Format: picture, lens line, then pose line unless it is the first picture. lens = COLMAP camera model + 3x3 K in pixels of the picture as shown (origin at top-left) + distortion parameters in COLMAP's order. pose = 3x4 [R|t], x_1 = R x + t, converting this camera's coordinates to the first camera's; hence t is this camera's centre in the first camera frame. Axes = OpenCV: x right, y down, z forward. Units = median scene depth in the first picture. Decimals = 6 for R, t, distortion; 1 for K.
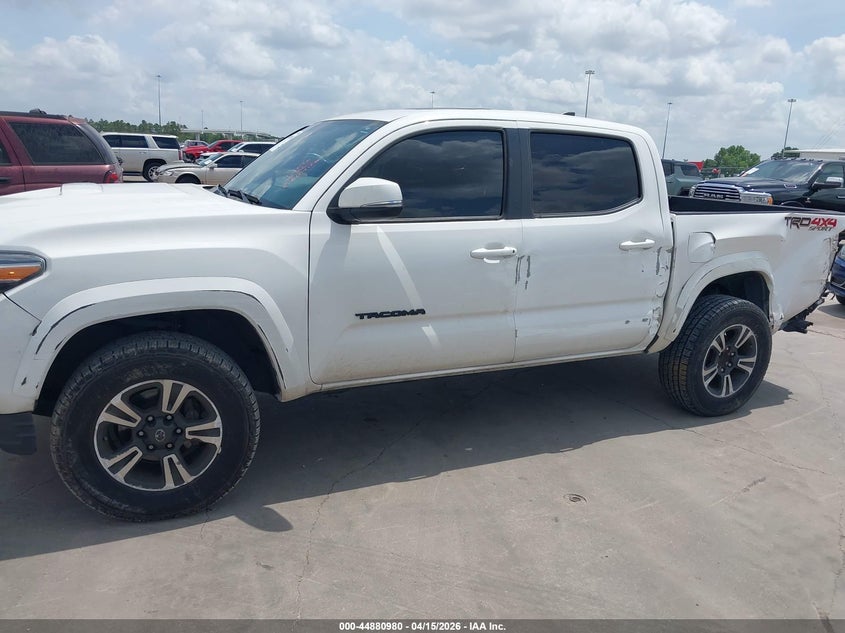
lens RADIAL K [[663.8, 0, 422.5], [0, 663.8, 316.5], [0, 0, 1]] dist [0.035520, -0.057154]
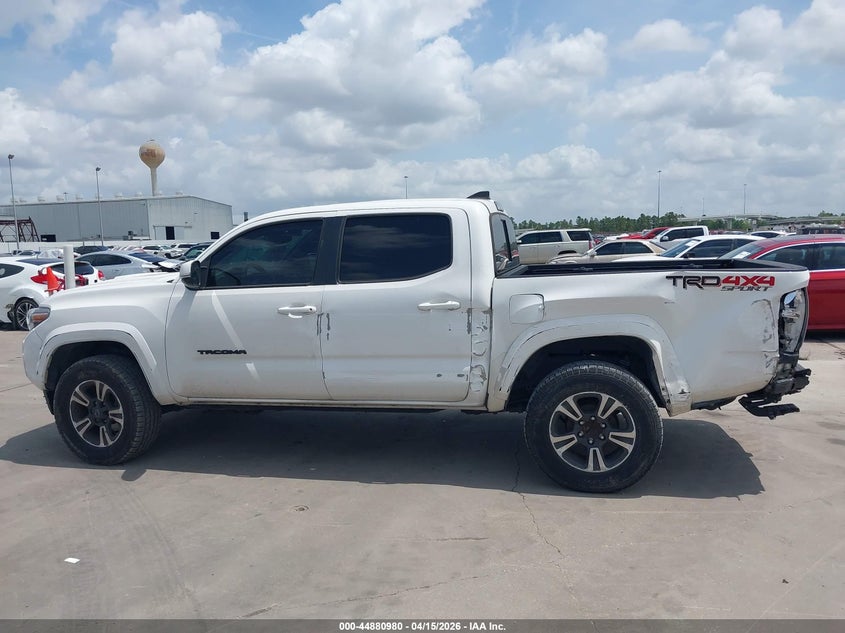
lens RADIAL K [[663.8, 0, 422.5], [0, 663.8, 316.5], [0, 0, 1]] dist [0.035520, -0.057154]
pose [[0.760243, -0.000362, -0.649638, 1.116823], [-0.083988, 0.991553, -0.098840, 0.024064], [0.644186, 0.129704, 0.753791, 0.167219]]
